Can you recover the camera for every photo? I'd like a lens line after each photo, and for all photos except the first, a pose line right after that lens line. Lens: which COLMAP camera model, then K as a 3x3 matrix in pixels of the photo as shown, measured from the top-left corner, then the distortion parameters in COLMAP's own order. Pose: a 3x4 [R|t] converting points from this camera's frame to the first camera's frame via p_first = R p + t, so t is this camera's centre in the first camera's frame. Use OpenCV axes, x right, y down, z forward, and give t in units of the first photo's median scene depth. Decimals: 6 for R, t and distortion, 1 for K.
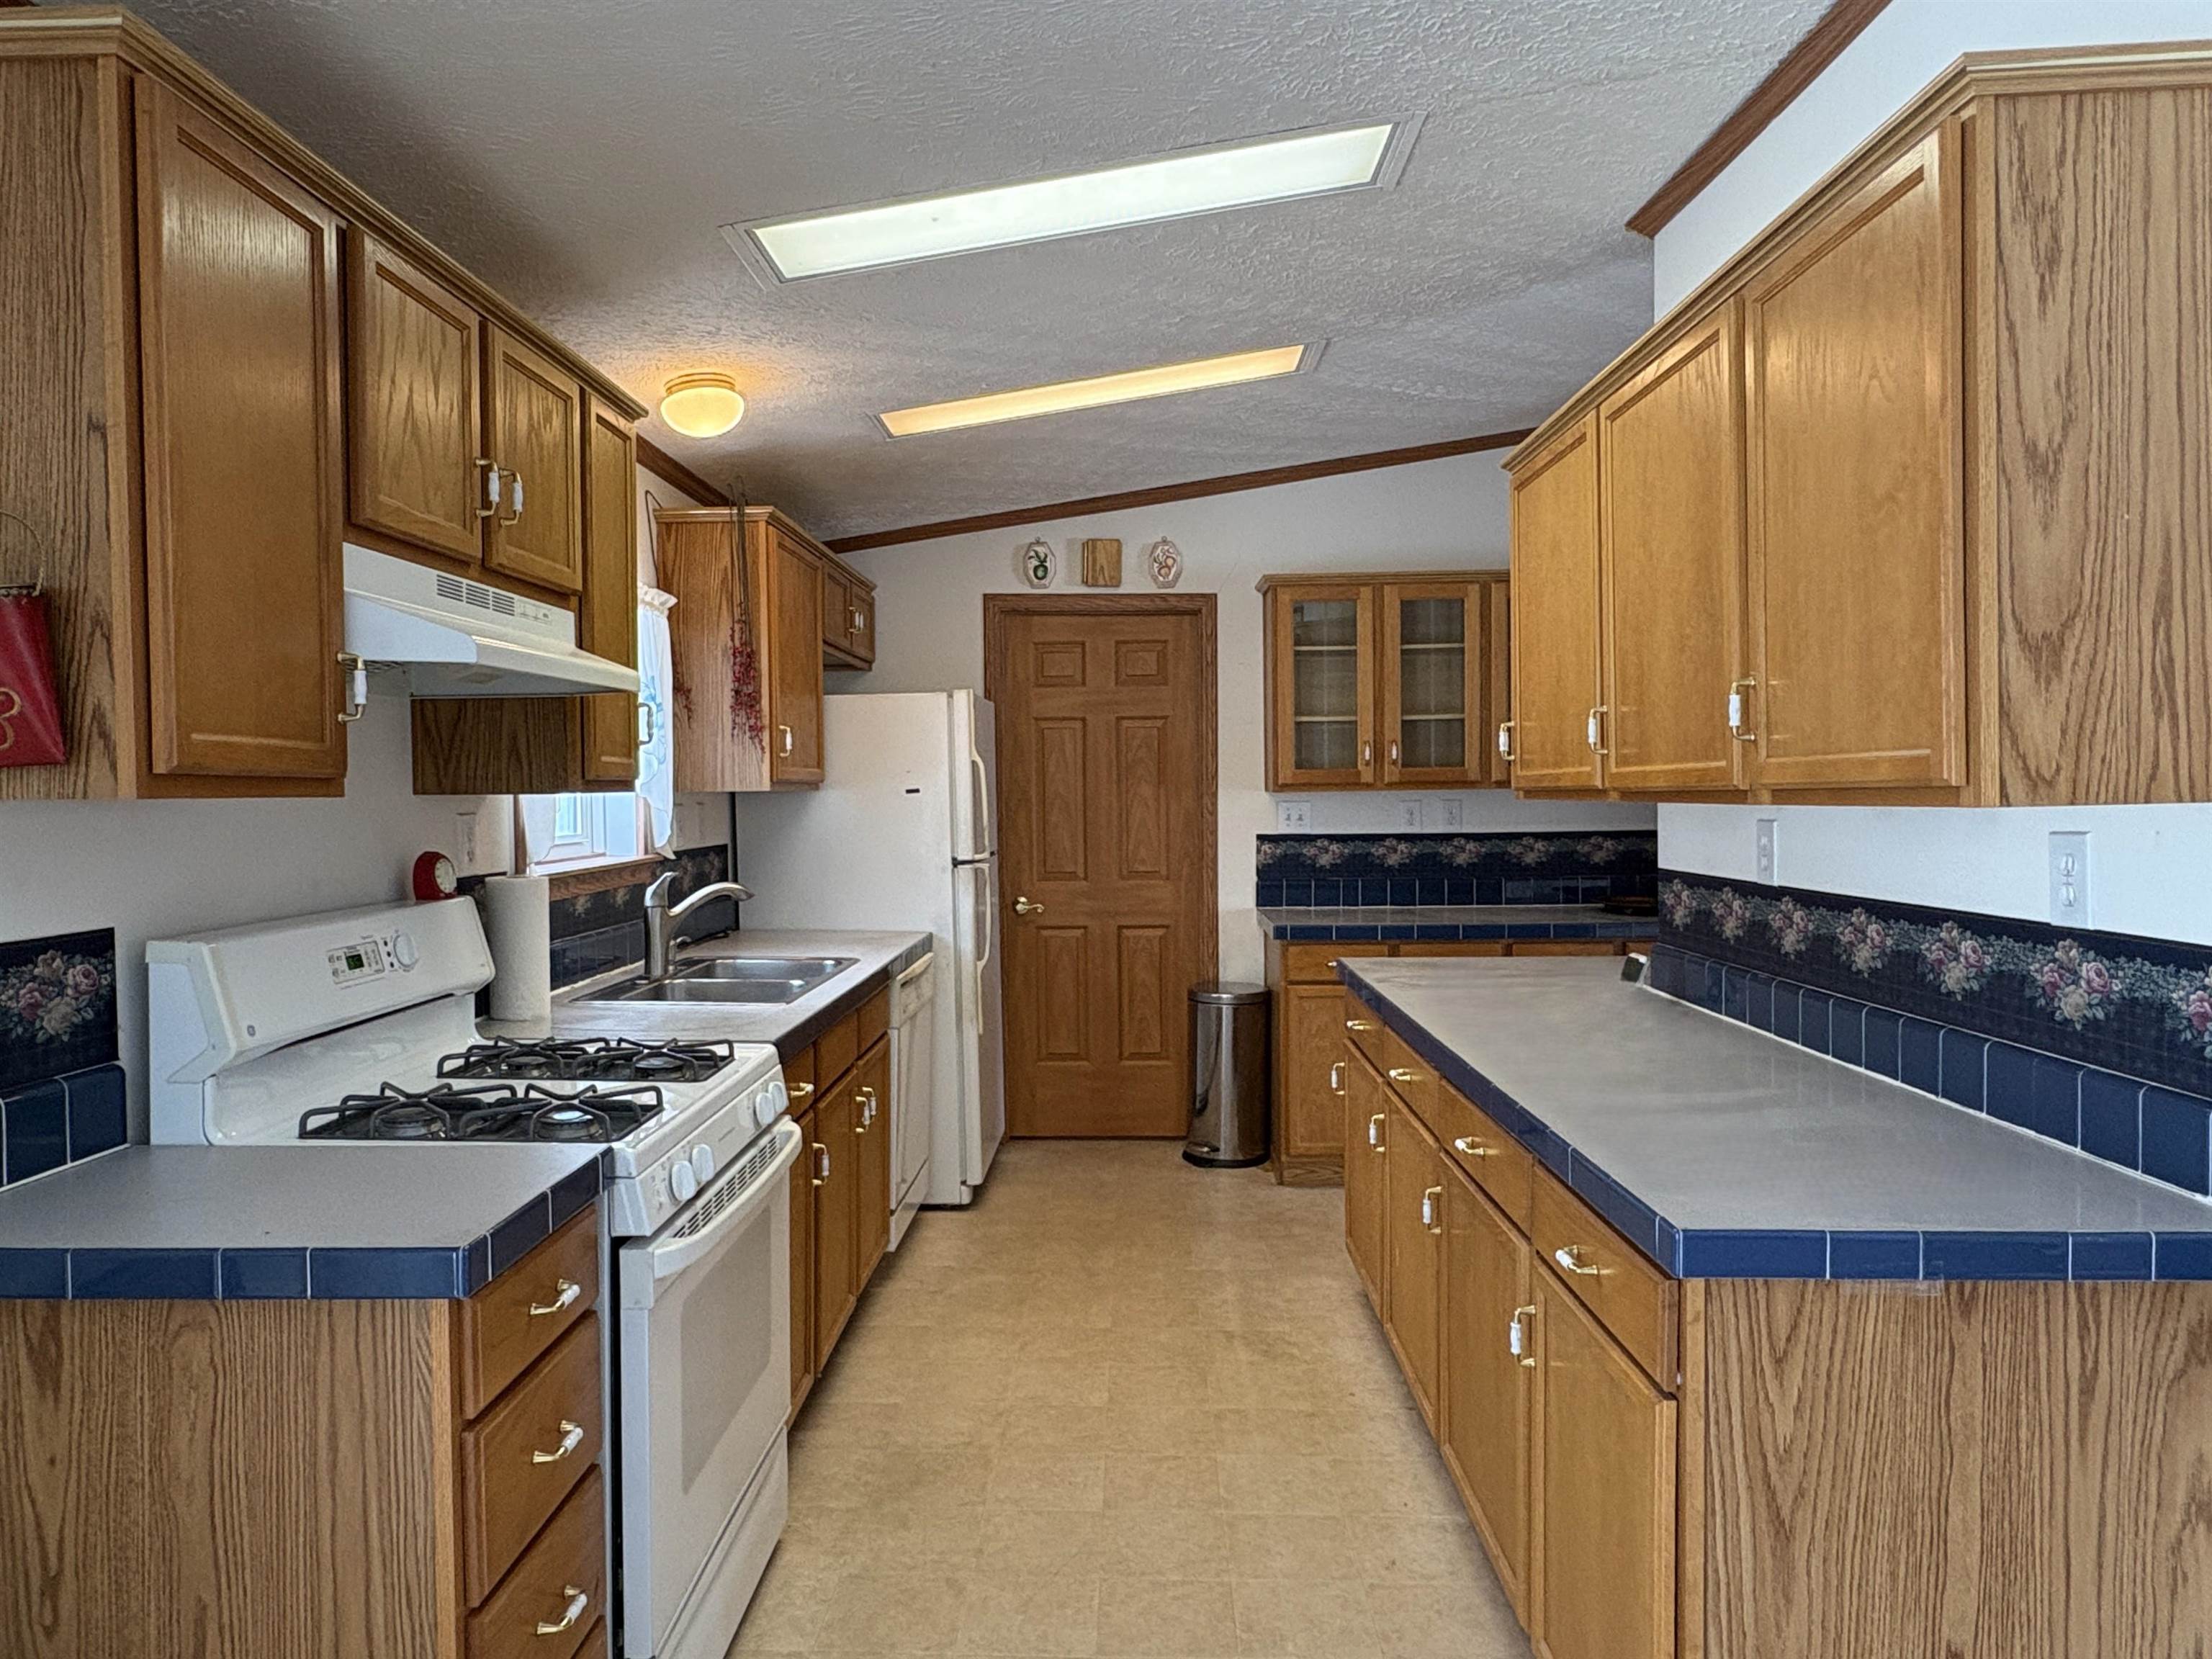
lens RADIAL K [[1428.8, 0, 1092.9], [0, 1428.8, 829.3], [0, 0, 1]] dist [-0.003166, 0.001447]
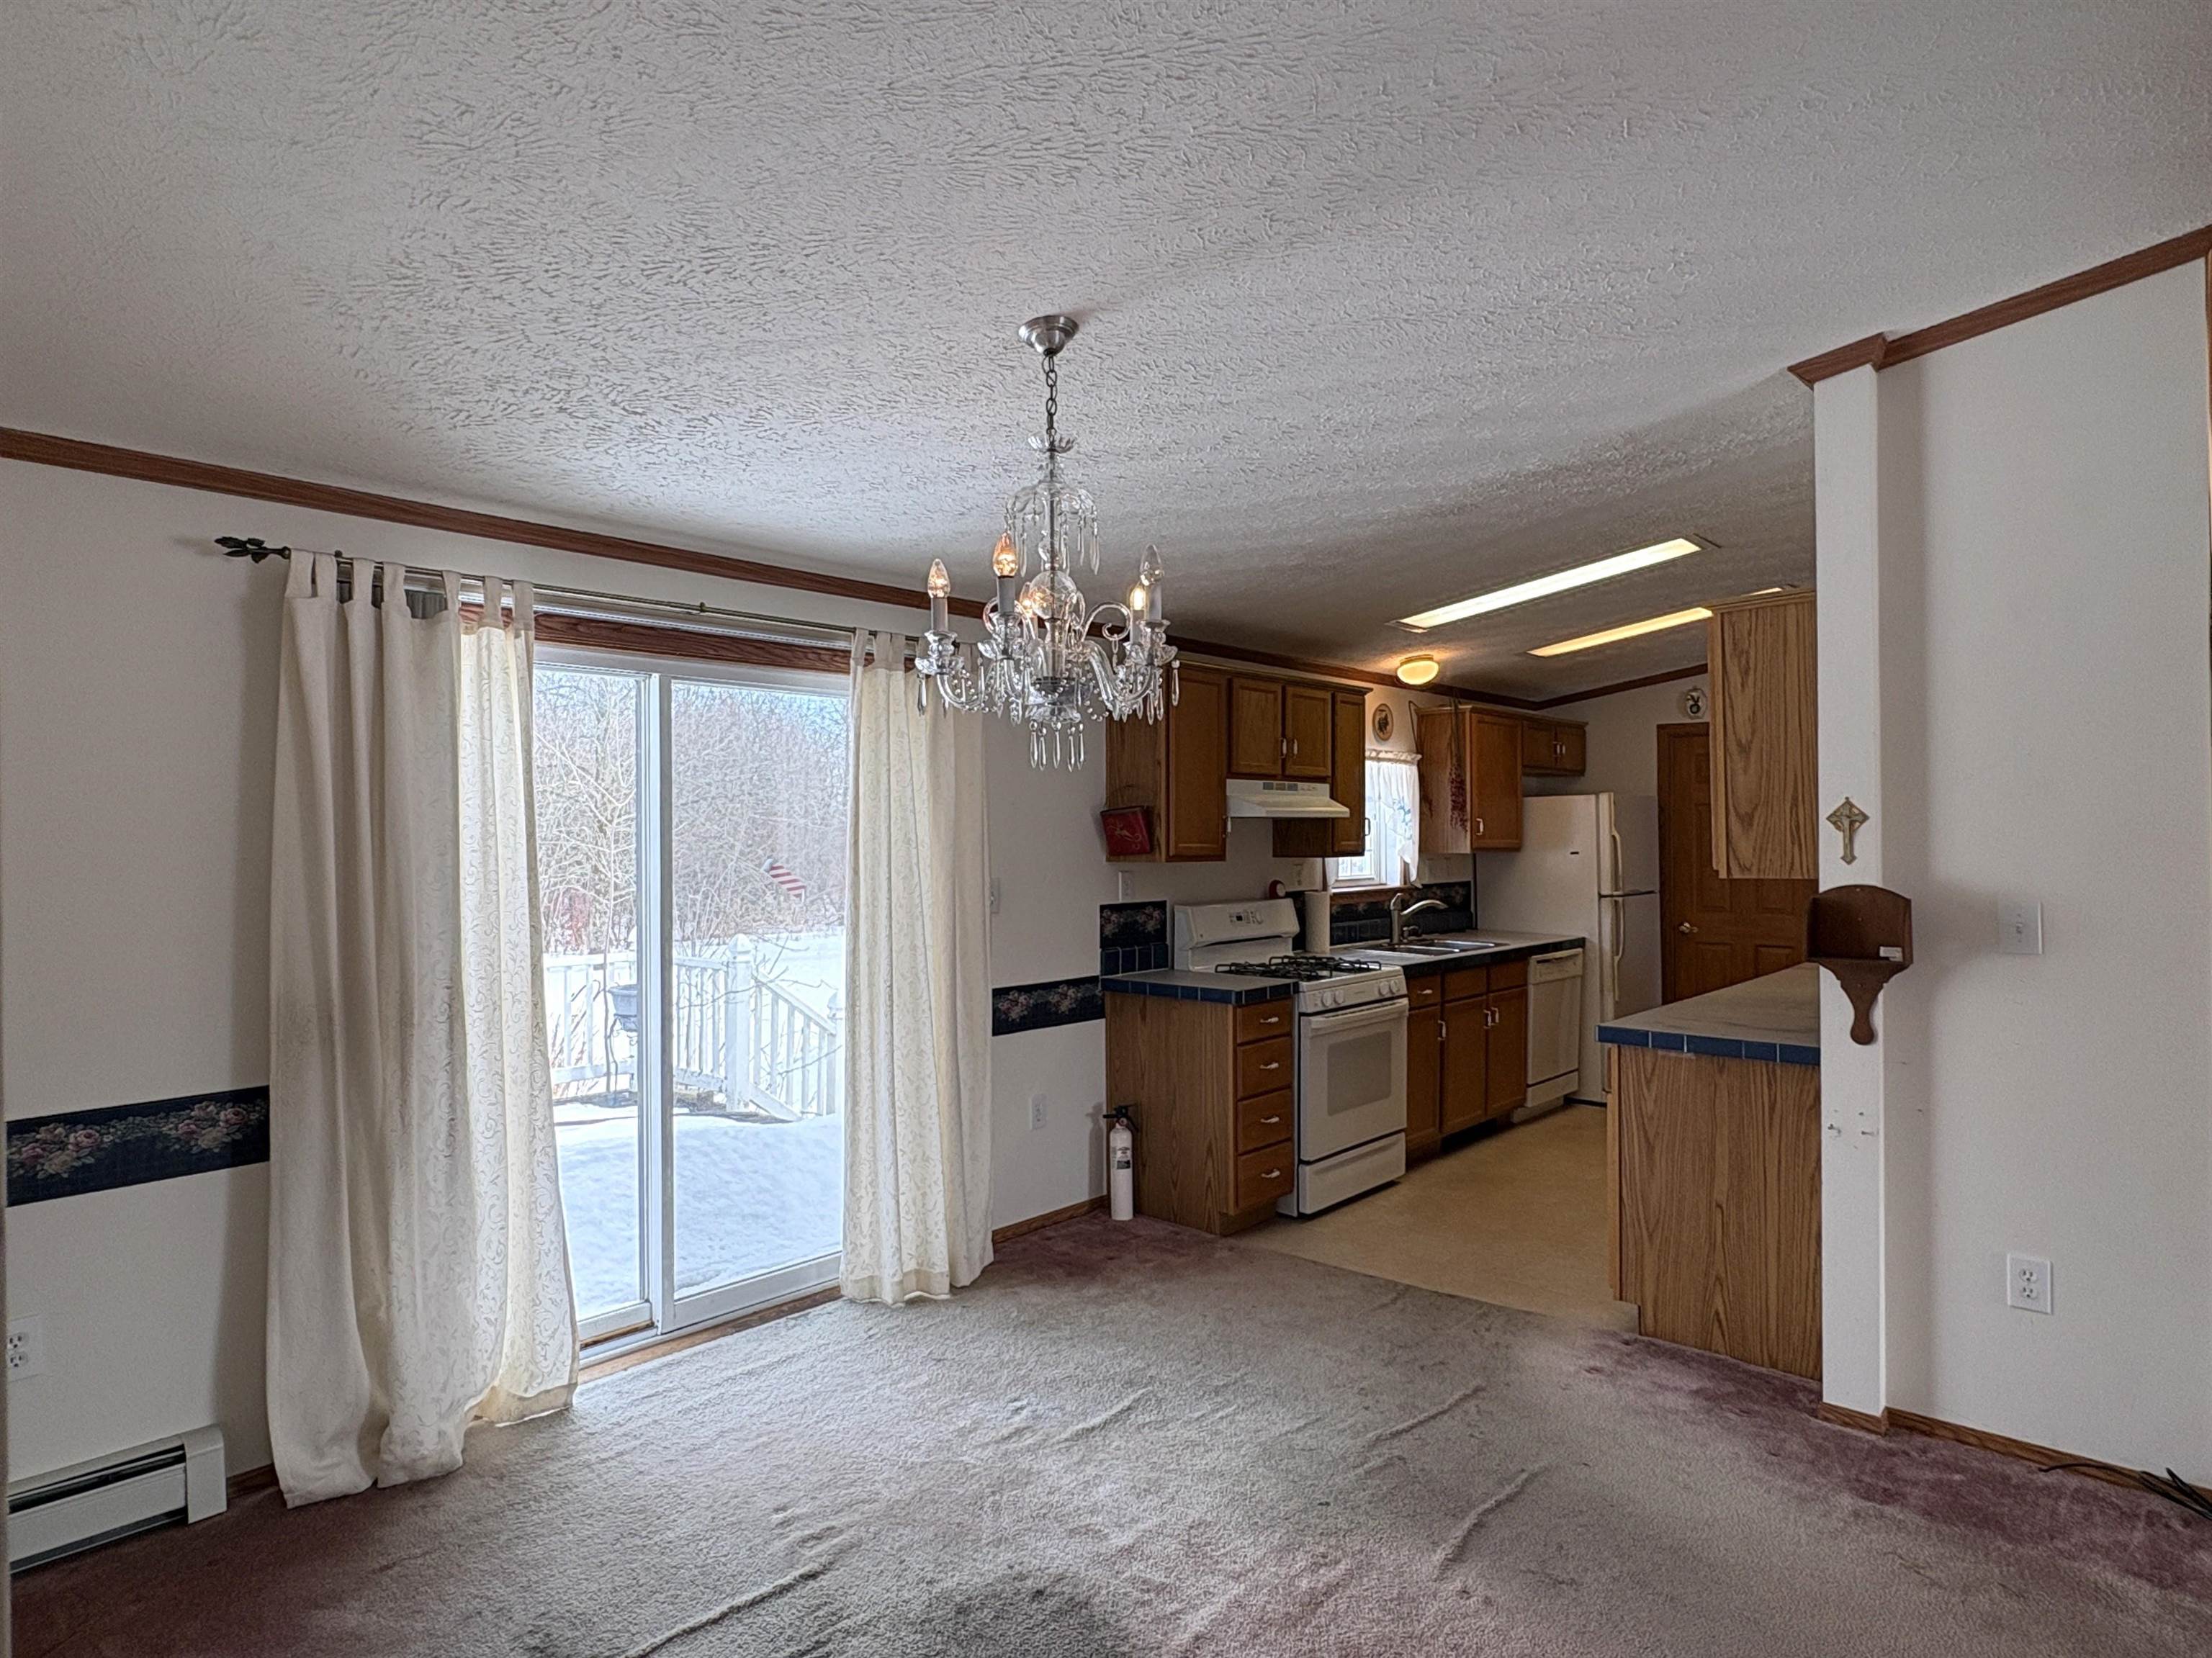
lens RADIAL K [[1254.6, 0, 1094.3], [0, 1254.6, 829.9], [0, 0, 1]] dist [0.003343, 0.000136]
pose [[0.756180, 0.001256, -0.654362, 0.494084], [-0.020770, 0.999540, -0.022084, -0.011518], [0.654034, 0.030291, 0.755859, -0.592528]]
